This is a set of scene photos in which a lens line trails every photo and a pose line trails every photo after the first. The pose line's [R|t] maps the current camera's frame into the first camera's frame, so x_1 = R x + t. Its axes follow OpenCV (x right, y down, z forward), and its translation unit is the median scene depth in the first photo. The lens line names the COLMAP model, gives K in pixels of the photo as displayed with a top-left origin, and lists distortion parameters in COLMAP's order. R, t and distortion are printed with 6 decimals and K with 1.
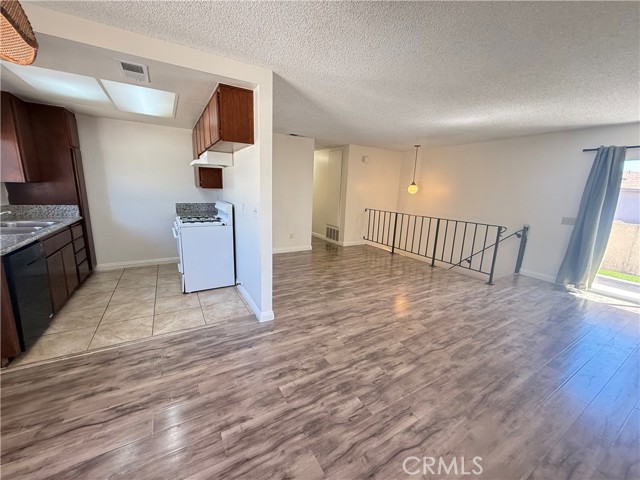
lens RADIAL K [[255.1, 0, 320.6], [0, 255.1, 240.4], [0, 0, 1]] dist [0.001469, -0.000790]
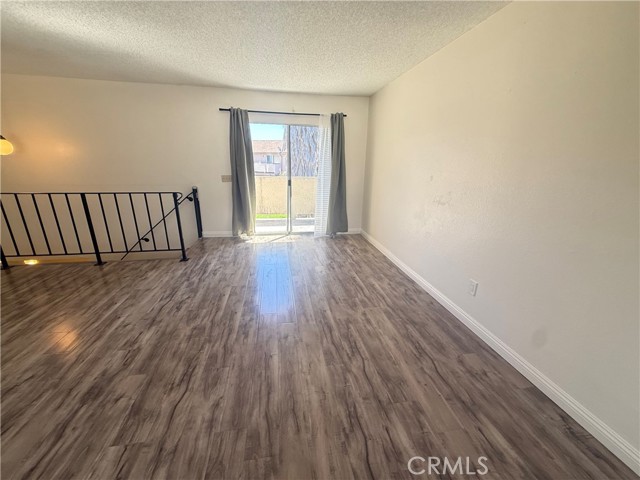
lens RADIAL K [[255.1, 0, 320.9], [0, 255.1, 240.3], [0, 0, 1]] dist [0.001469, -0.000790]
pose [[0.355527, -0.306202, 0.883086, 0.098764], [0.183517, 0.949292, 0.255275, -0.037340], [-0.916472, 0.071304, 0.393693, 0.281766]]
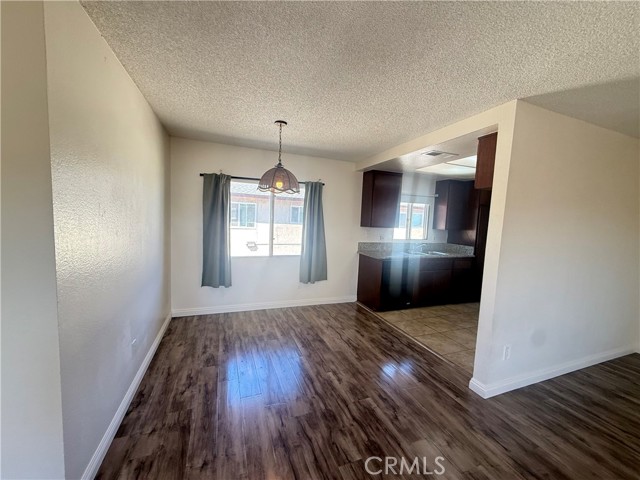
lens RADIAL K [[255.1, 0, 320.9], [0, 255.1, 240.3], [0, 0, 1]] dist [0.001469, -0.000790]
pose [[-0.161972, 0.036858, -0.986107, 0.544301], [-0.247092, 0.965953, 0.076690, -0.078158], [0.955359, 0.256080, -0.147350, 0.434682]]
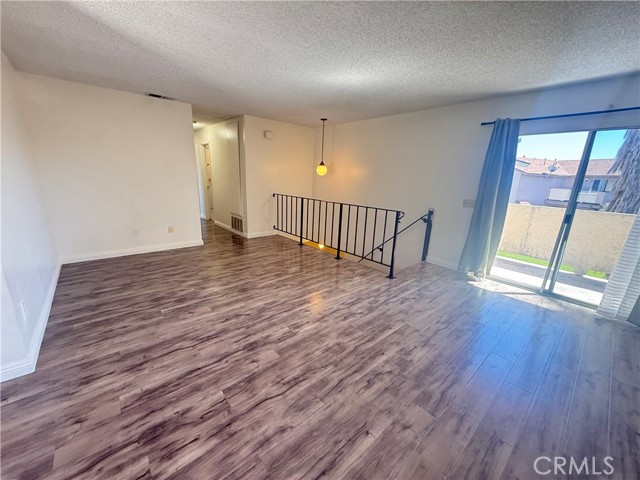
lens RADIAL K [[255.1, 0, 320.6], [0, 255.1, 240.1], [0, 0, 1]] dist [0.001469, -0.000790]
pose [[0.983027, -0.045968, 0.177608, 0.344229], [0.036863, 0.997848, 0.054234, -0.016595], [-0.179719, -0.046766, 0.982606, 0.234088]]
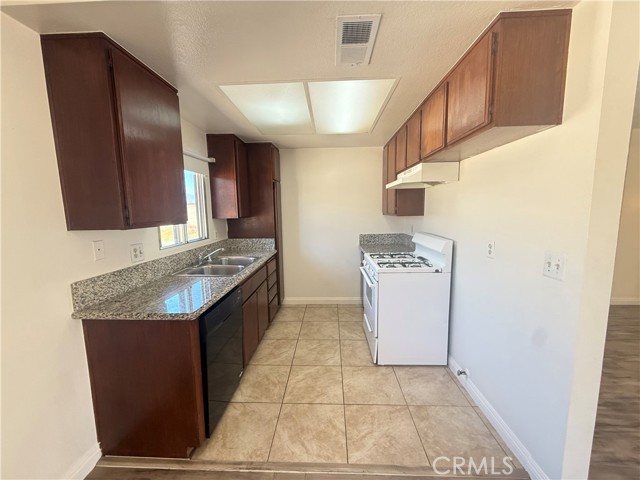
lens RADIAL K [[255.1, 0, 320.4], [0, 255.1, 241.5], [0, 0, 1]] dist [0.001469, -0.000790]
pose [[0.837449, 0.019139, -0.546181, -0.285001], [-0.064447, 0.995872, -0.063919, -0.079809], [0.542703, 0.088728, 0.835225, 0.297238]]
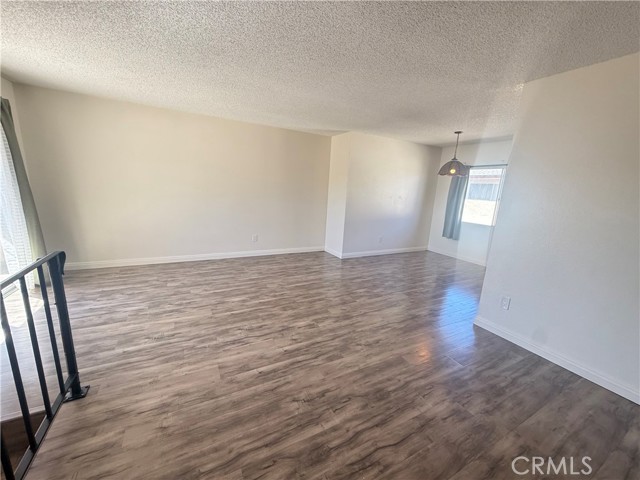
lens RADIAL K [[255.1, 0, 320.1], [0, 255.1, 238.4], [0, 0, 1]] dist [0.001469, -0.000790]
pose [[-0.994551, -0.101963, 0.021746, 0.376105], [-0.085262, 0.915502, 0.393174, -0.302624], [-0.059998, 0.389178, -0.919207, 1.561629]]
